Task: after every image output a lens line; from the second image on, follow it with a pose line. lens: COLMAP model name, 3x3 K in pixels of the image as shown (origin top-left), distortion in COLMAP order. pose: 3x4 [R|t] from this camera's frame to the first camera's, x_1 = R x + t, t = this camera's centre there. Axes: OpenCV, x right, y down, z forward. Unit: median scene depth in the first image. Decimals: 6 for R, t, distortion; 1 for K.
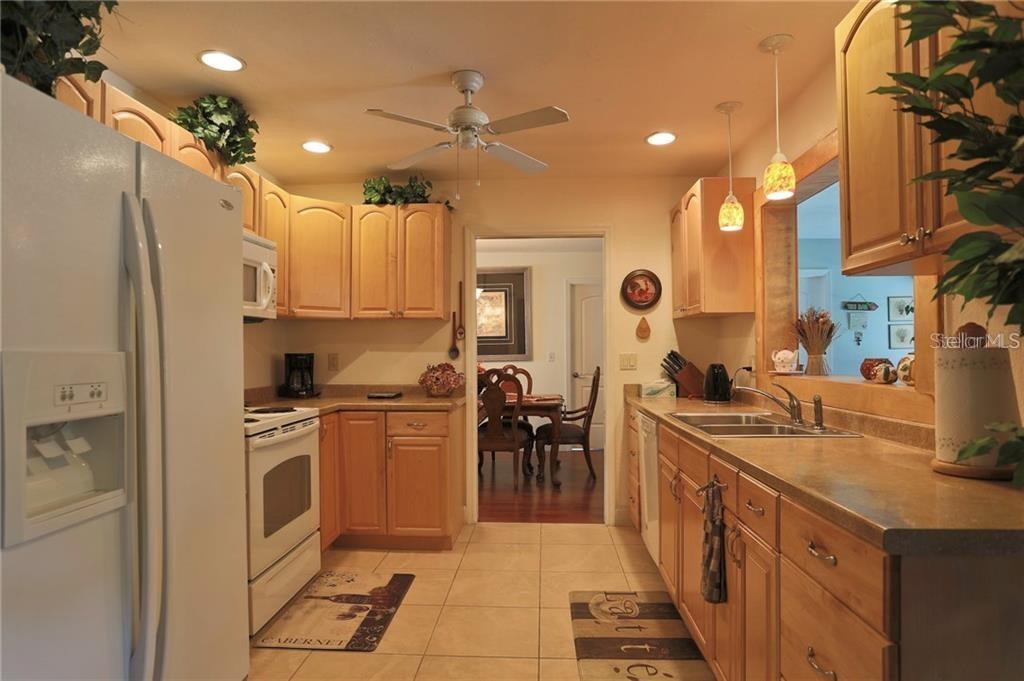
lens RADIAL K [[592.0, 0, 512.0], [0, 592.0, 341.1], [0, 0, 1]] dist [-0.003361, -0.000092]
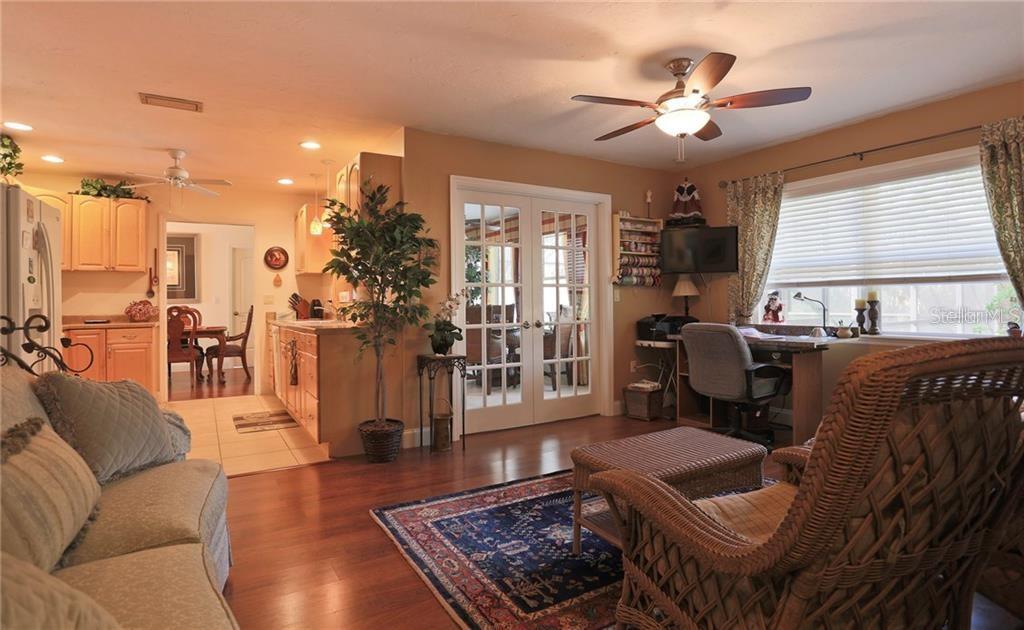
lens RADIAL K [[523.4, 0, 497.9], [0, 523.4, 298.0], [0, 0, 1]] dist [-0.031774, 0.001763]
pose [[0.840855, 0.000847, 0.541260, -0.065135], [-0.005384, 0.999962, 0.006799, 0.016942], [-0.541234, -0.008631, 0.840828, -0.651290]]
